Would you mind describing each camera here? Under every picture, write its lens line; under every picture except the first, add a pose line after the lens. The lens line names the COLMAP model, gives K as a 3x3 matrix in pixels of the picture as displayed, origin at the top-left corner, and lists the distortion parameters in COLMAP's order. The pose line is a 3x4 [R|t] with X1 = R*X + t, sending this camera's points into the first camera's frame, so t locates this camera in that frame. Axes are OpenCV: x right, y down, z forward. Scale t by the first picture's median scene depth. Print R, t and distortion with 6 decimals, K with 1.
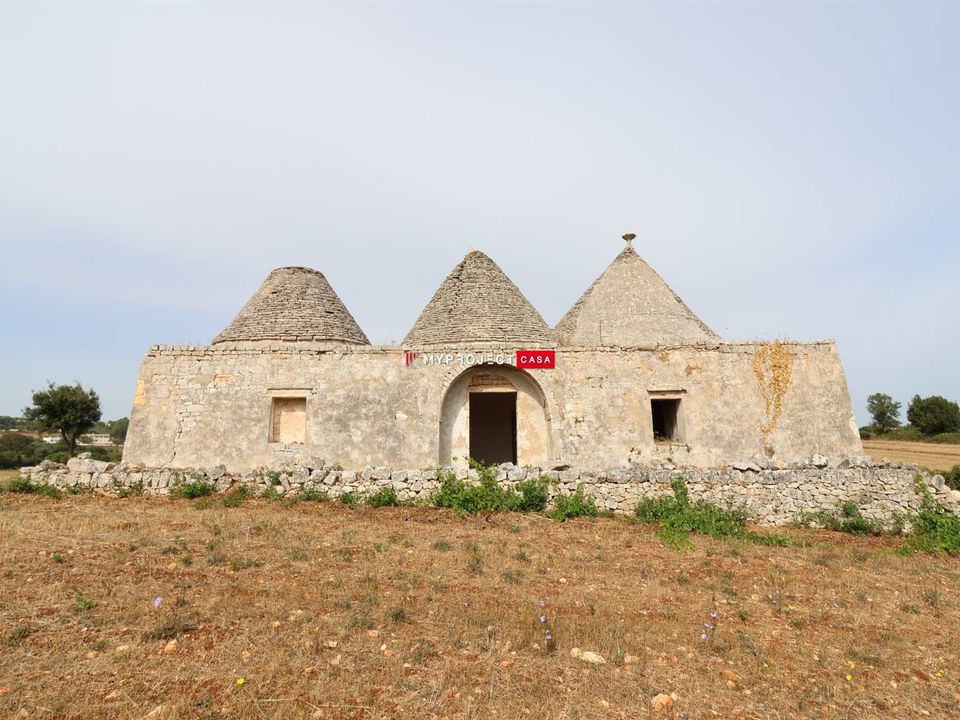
lens RADIAL K [[461.4, 0, 480.0], [0, 461.4, 360.0], [0, 0, 1]] dist [0.022333, 0.000067]
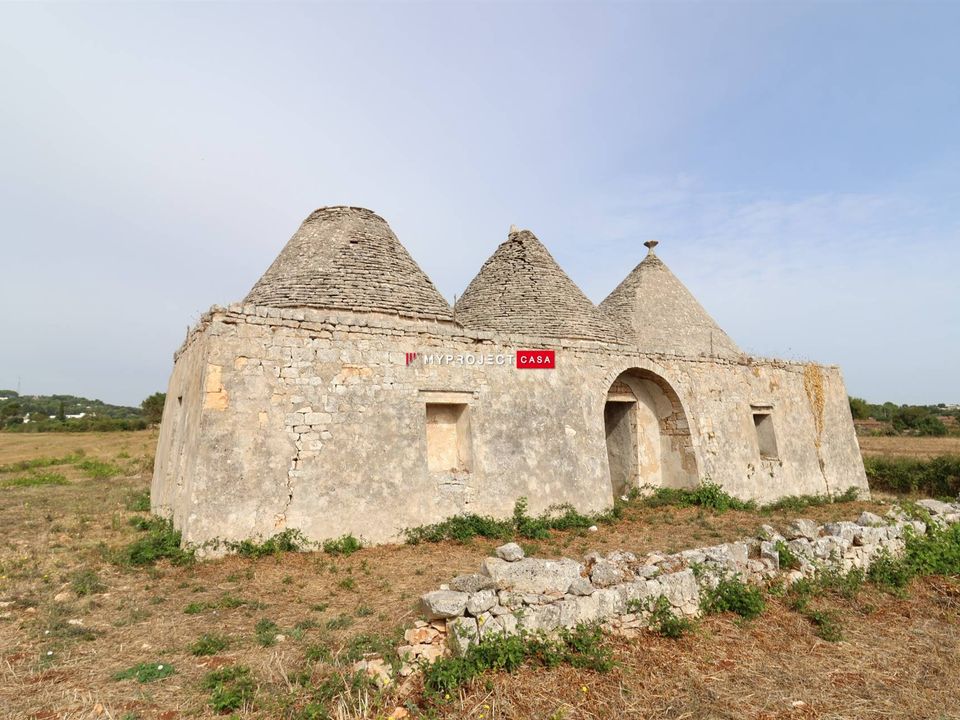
lens RADIAL K [[461.4, 0, 480.0], [0, 461.4, 360.0], [0, 0, 1]] dist [0.022333, 0.000067]
pose [[0.907883, 0.069303, 0.413455, -0.647819], [-0.078982, 0.996856, 0.006341, 0.008414], [-0.411716, -0.038412, 0.910502, 0.360859]]
